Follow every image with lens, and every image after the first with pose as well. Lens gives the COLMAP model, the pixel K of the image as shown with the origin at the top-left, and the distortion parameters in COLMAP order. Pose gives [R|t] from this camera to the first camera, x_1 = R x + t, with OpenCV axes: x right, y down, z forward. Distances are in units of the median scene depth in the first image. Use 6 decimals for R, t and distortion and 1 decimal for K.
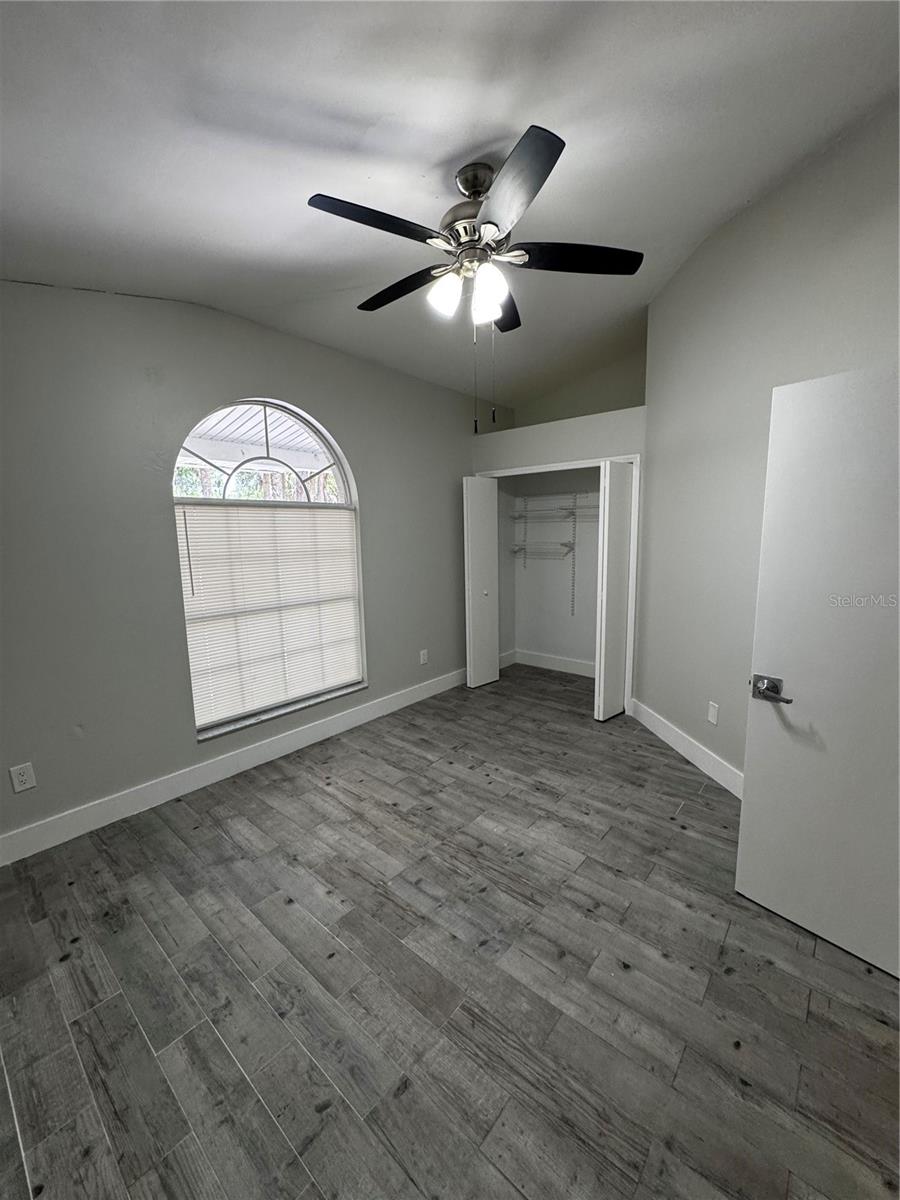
lens RADIAL K [[478.2, 0, 453.7], [0, 478.2, 598.9], [0, 0, 1]] dist [-0.000702, 0.000313]
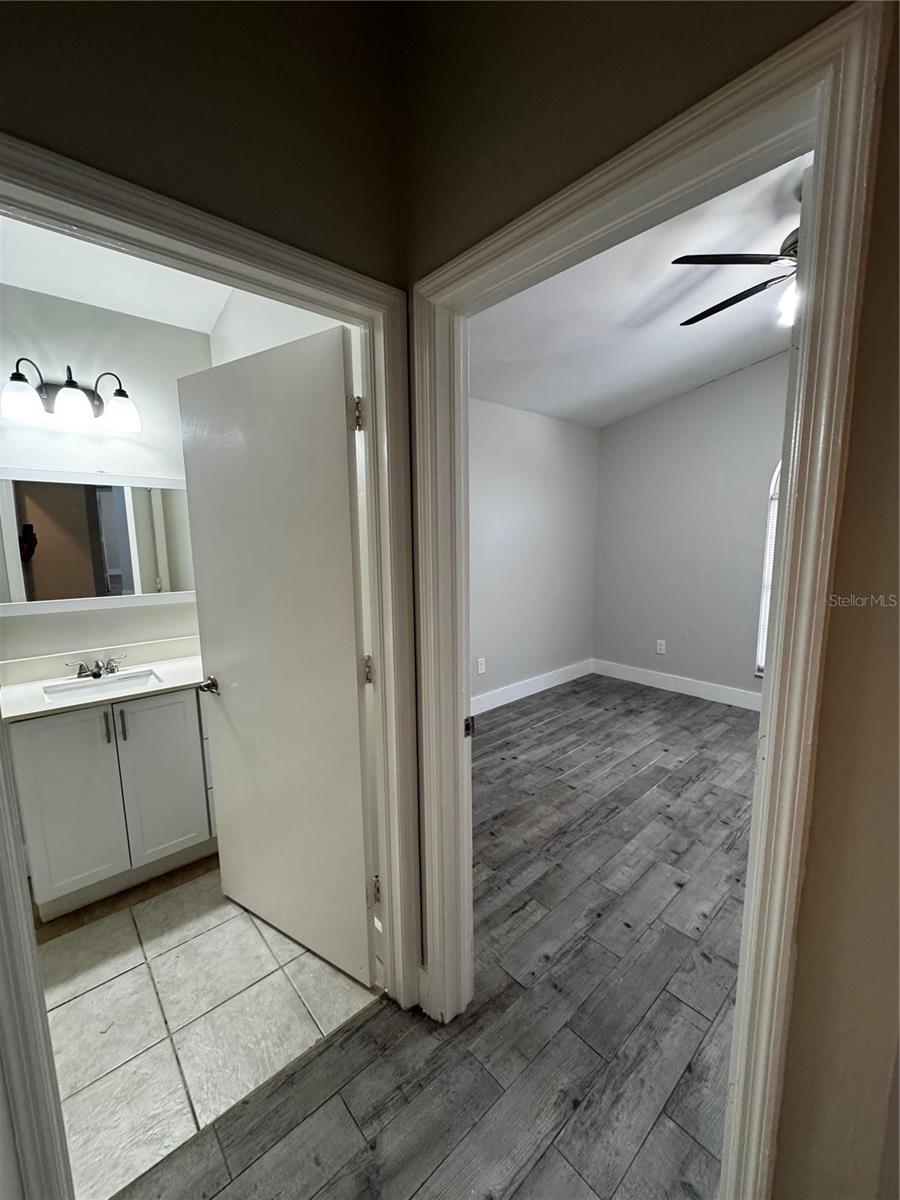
lens RADIAL K [[478.2, 0, 453.7], [0, 478.2, 598.9], [0, 0, 1]] dist [-0.000702, 0.000313]
pose [[-0.130432, 0.149033, -0.980192, 1.580954], [-0.125935, 0.978140, 0.165479, -0.056356], [0.983427, 0.145024, -0.108812, 0.501257]]
